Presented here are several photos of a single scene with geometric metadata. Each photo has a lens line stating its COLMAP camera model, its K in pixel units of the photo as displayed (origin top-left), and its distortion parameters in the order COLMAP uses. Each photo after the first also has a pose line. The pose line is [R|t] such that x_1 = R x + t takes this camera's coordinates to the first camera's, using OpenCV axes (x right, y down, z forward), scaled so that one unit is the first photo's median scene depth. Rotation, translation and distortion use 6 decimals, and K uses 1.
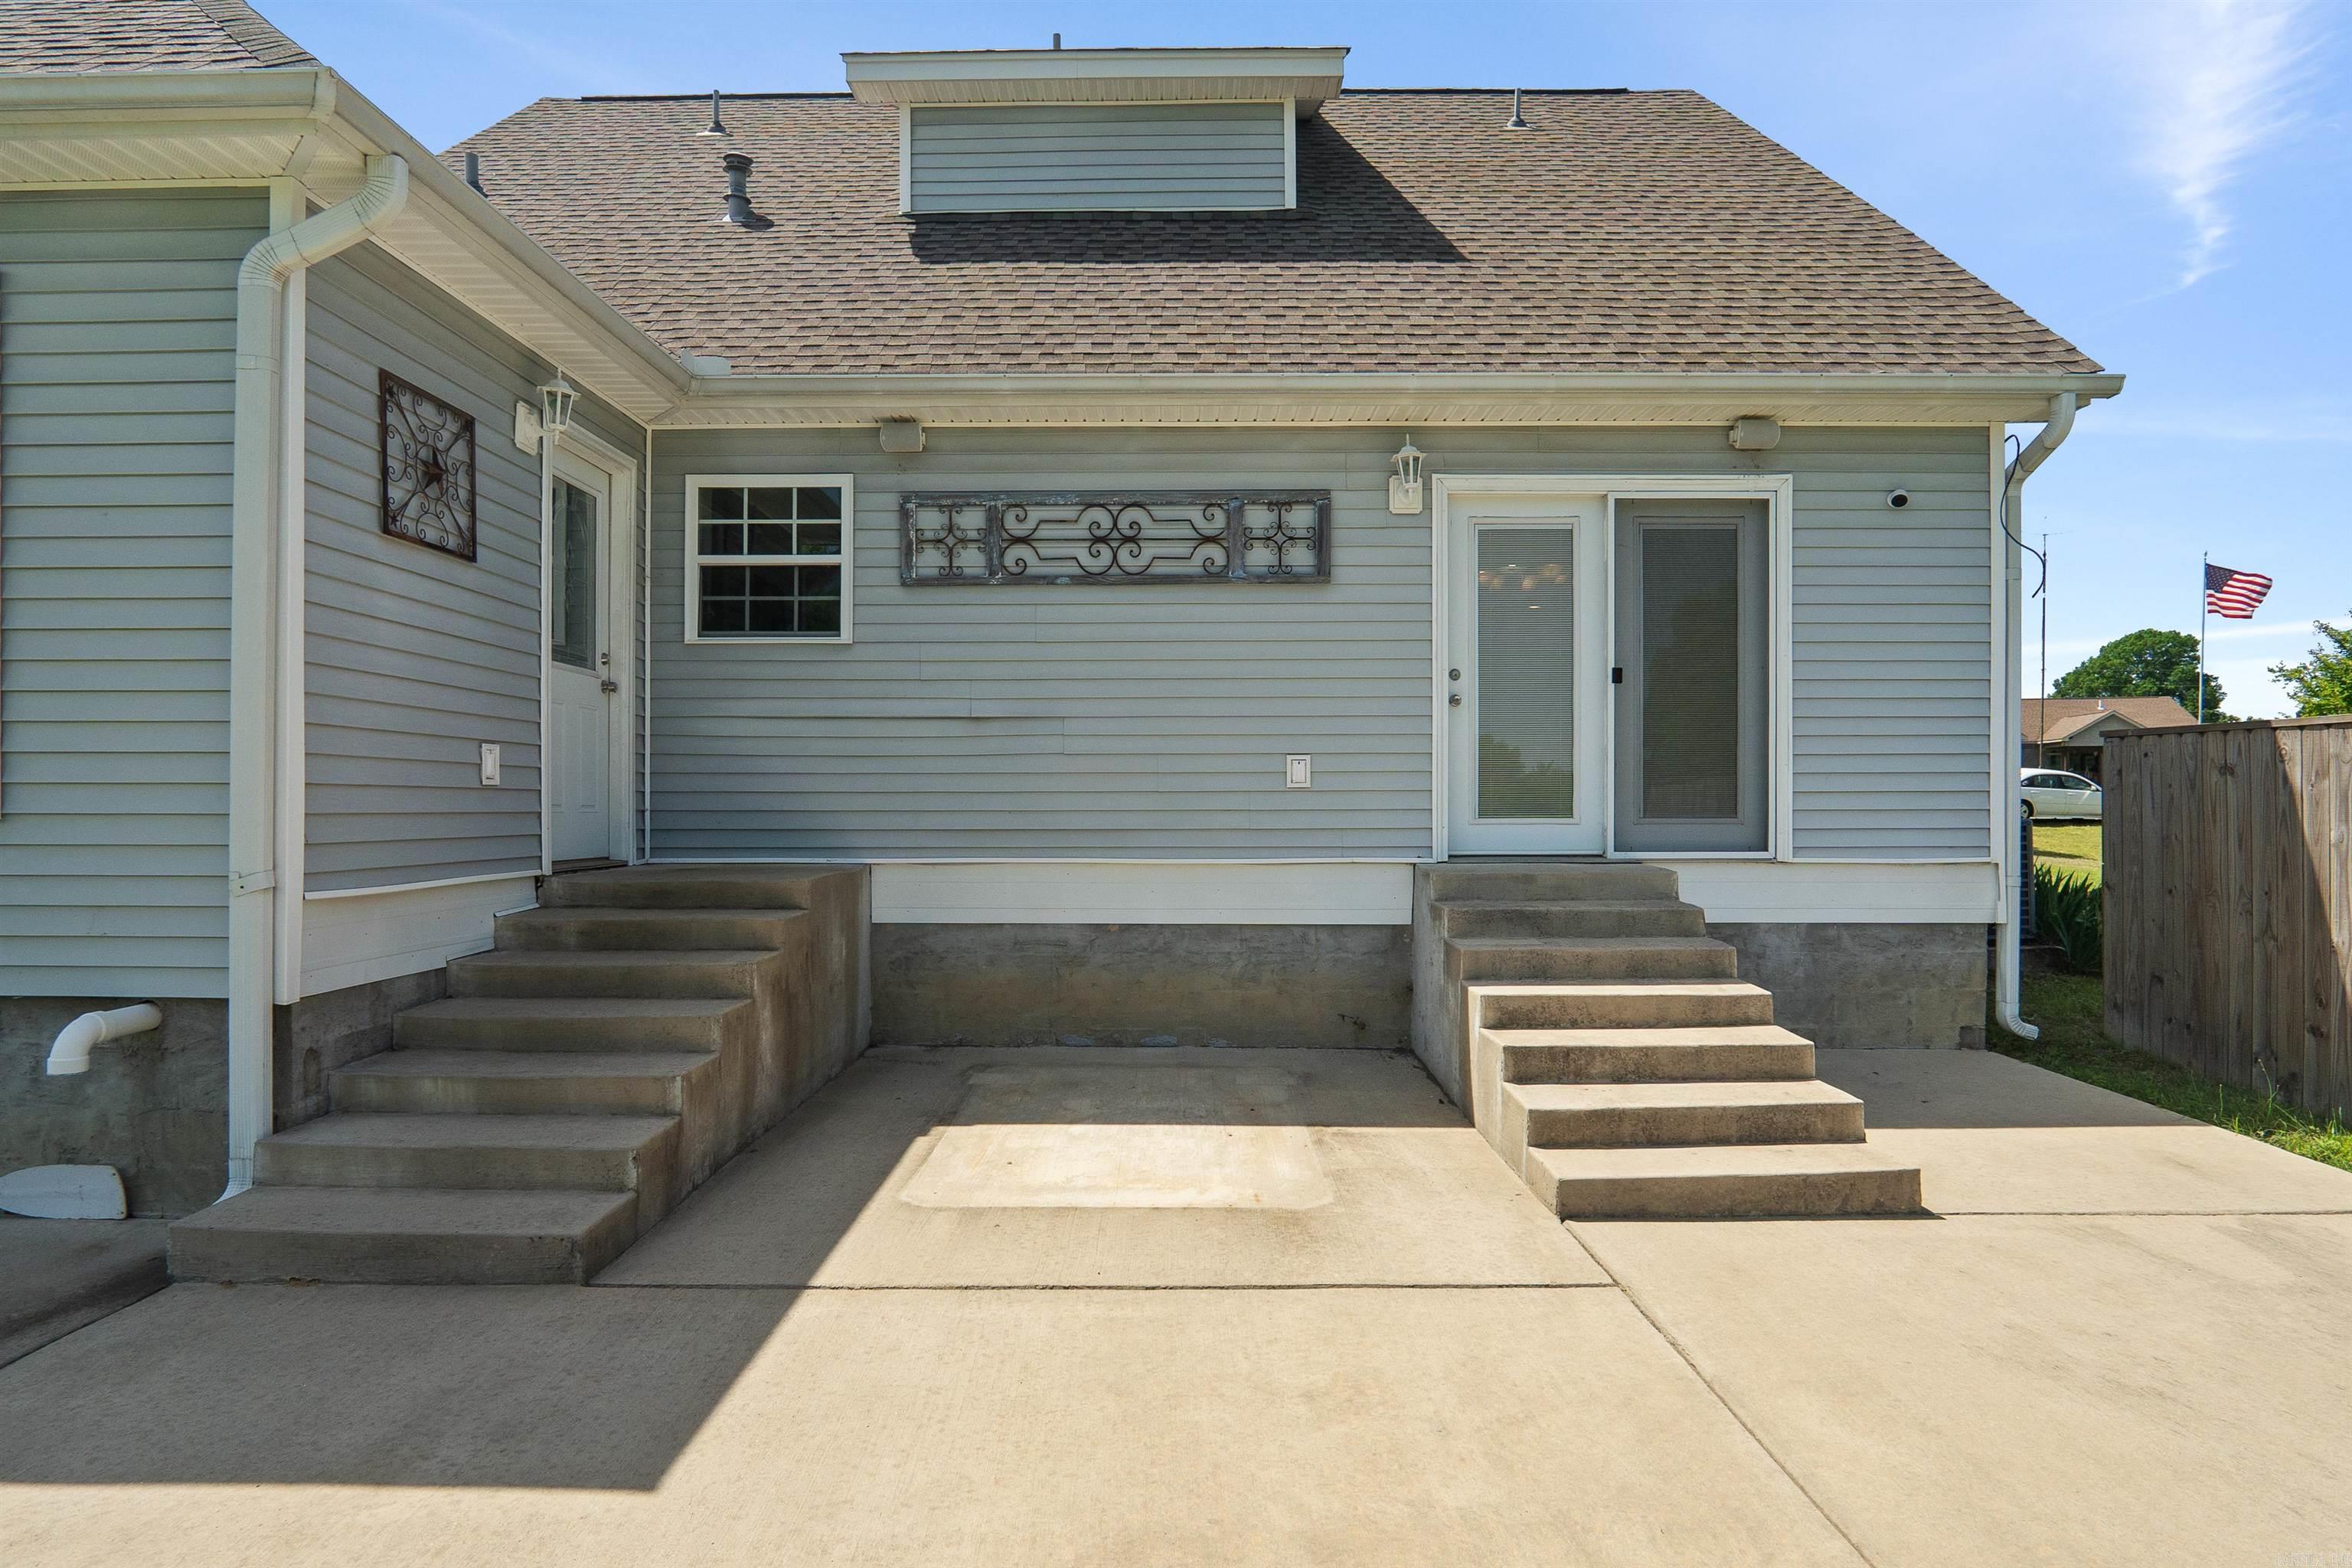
lens RADIAL K [[1296.9, 0, 1170.9], [0, 1296.9, 803.1], [0, 0, 1]] dist [-0.025094, 0.000612]
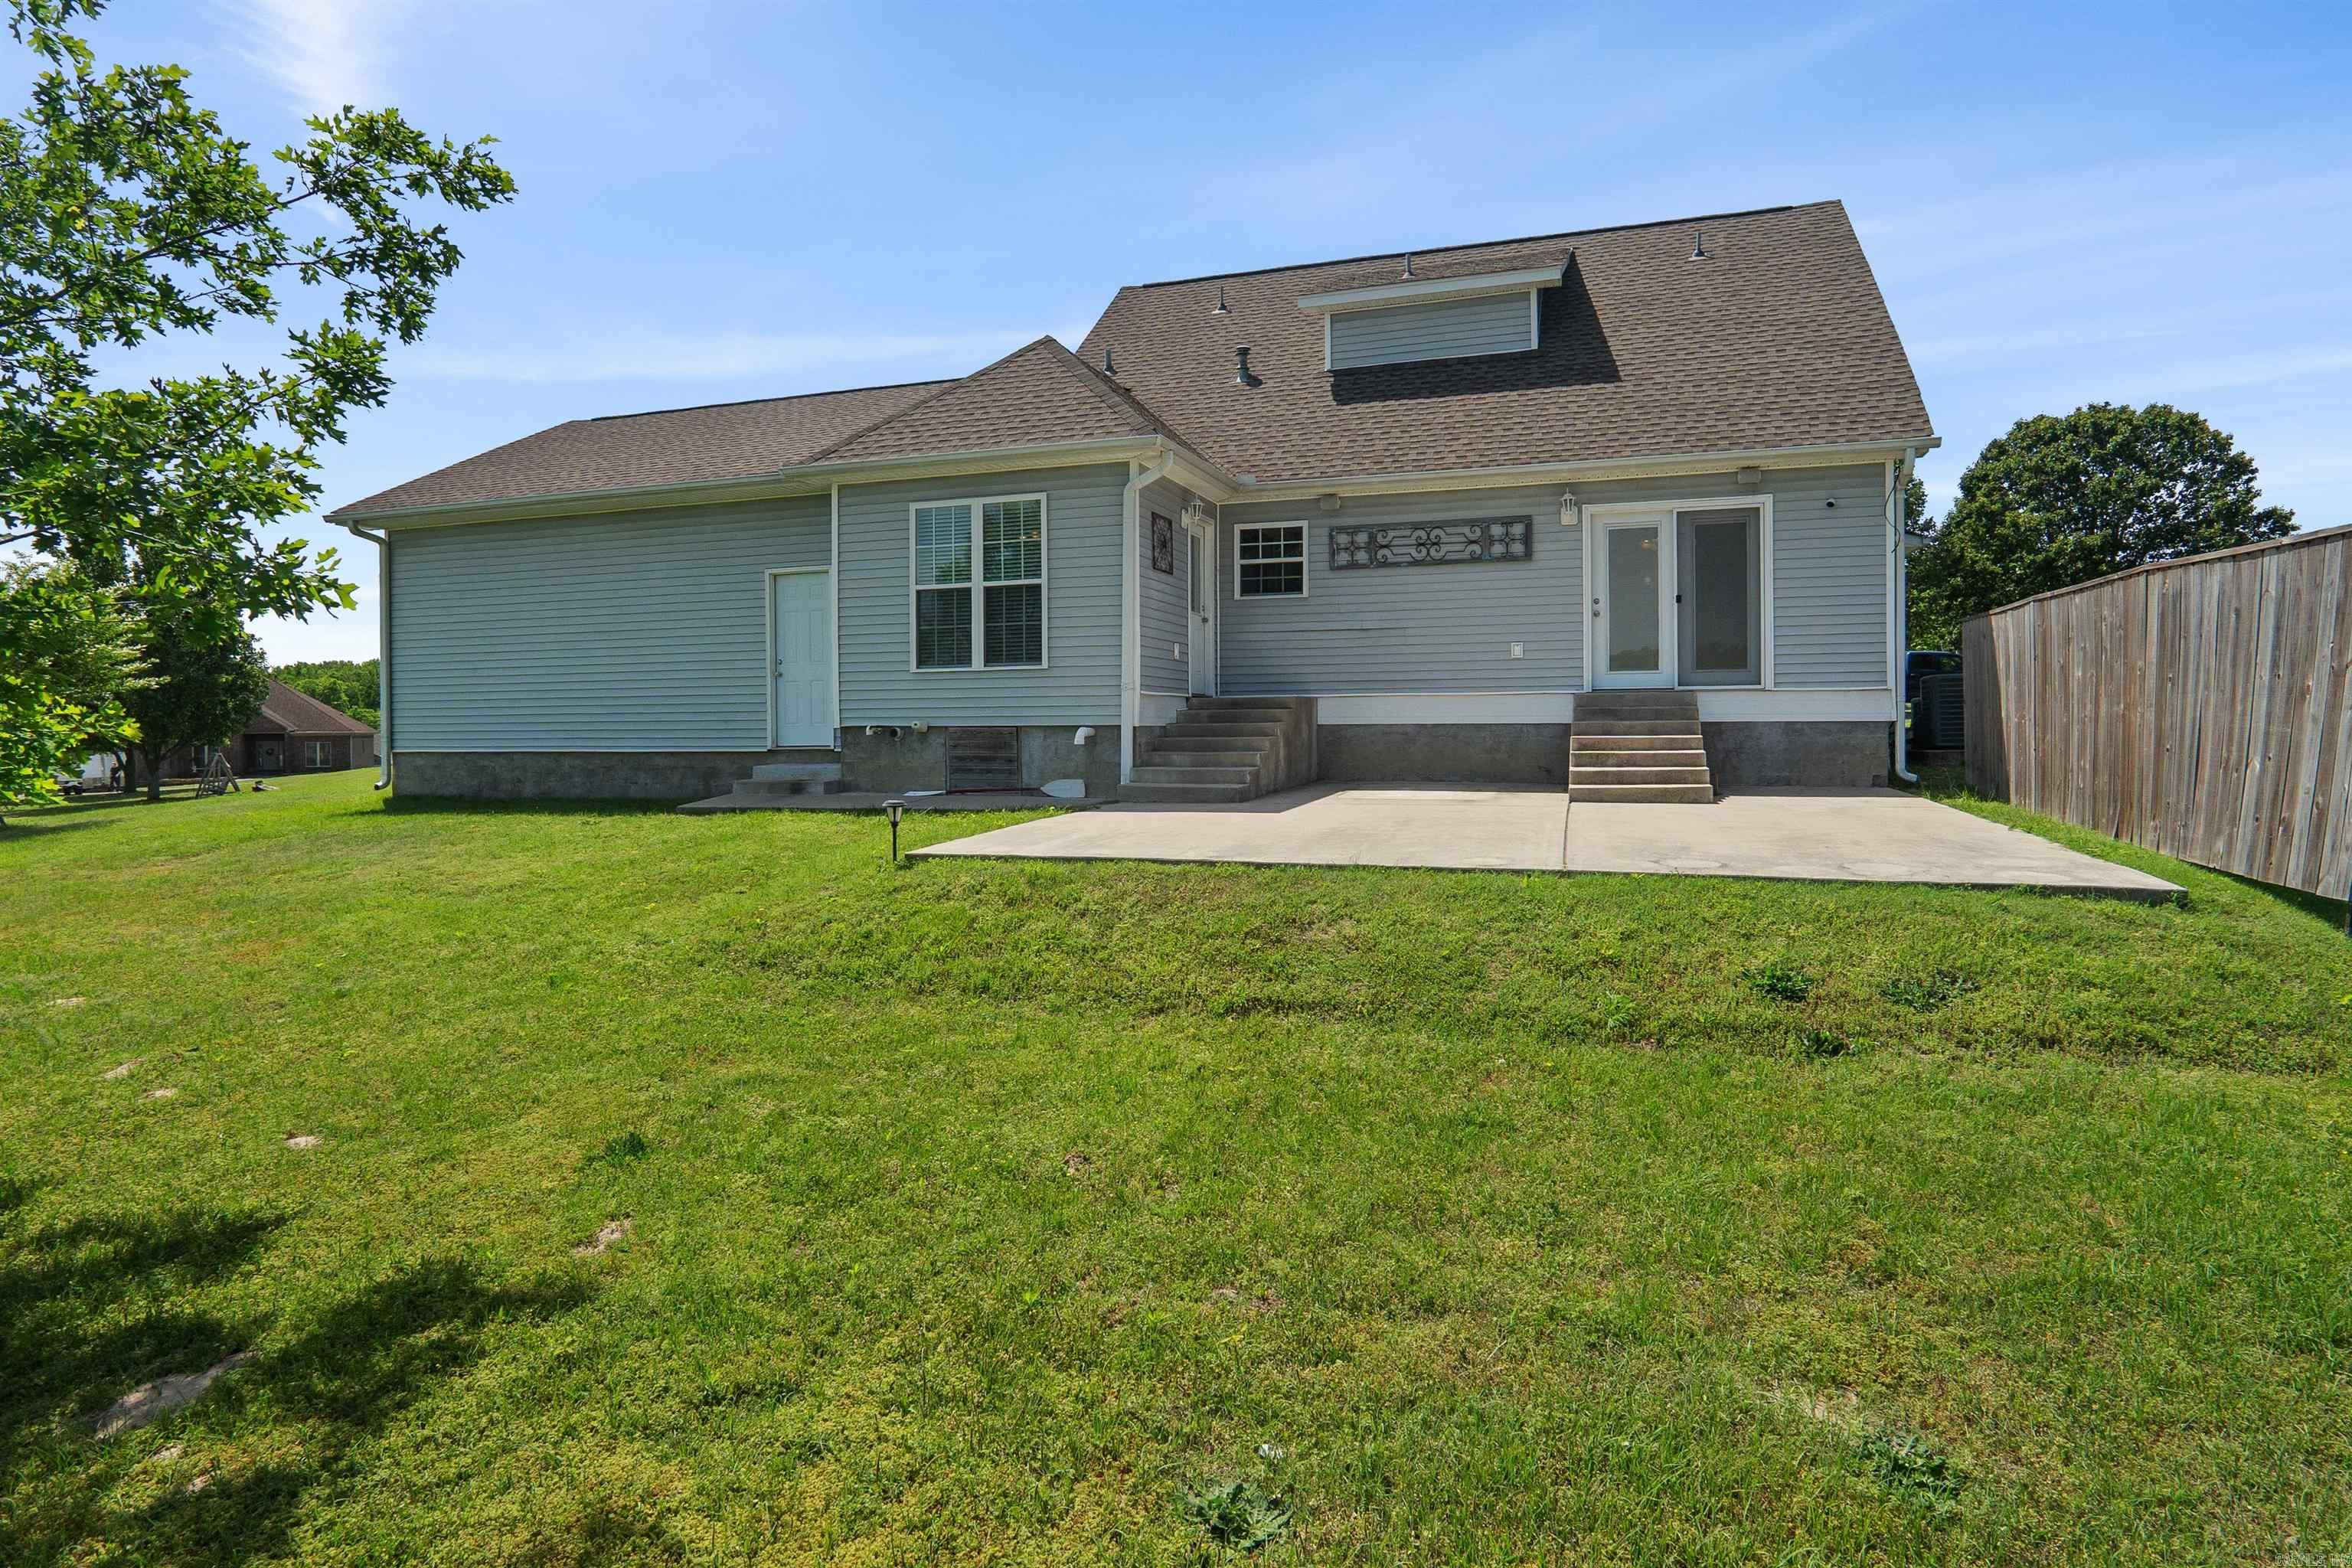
lens RADIAL K [[1271.6, 0, 1191.7], [0, 1271.6, 747.8], [0, 0, 1]] dist [-0.027634, 0.005894]
pose [[0.954719, -0.002447, -0.297499, 0.206628], [0.007937, 0.999820, 0.017246, 0.093963], [0.297403, -0.018826, 0.954566, -1.125908]]
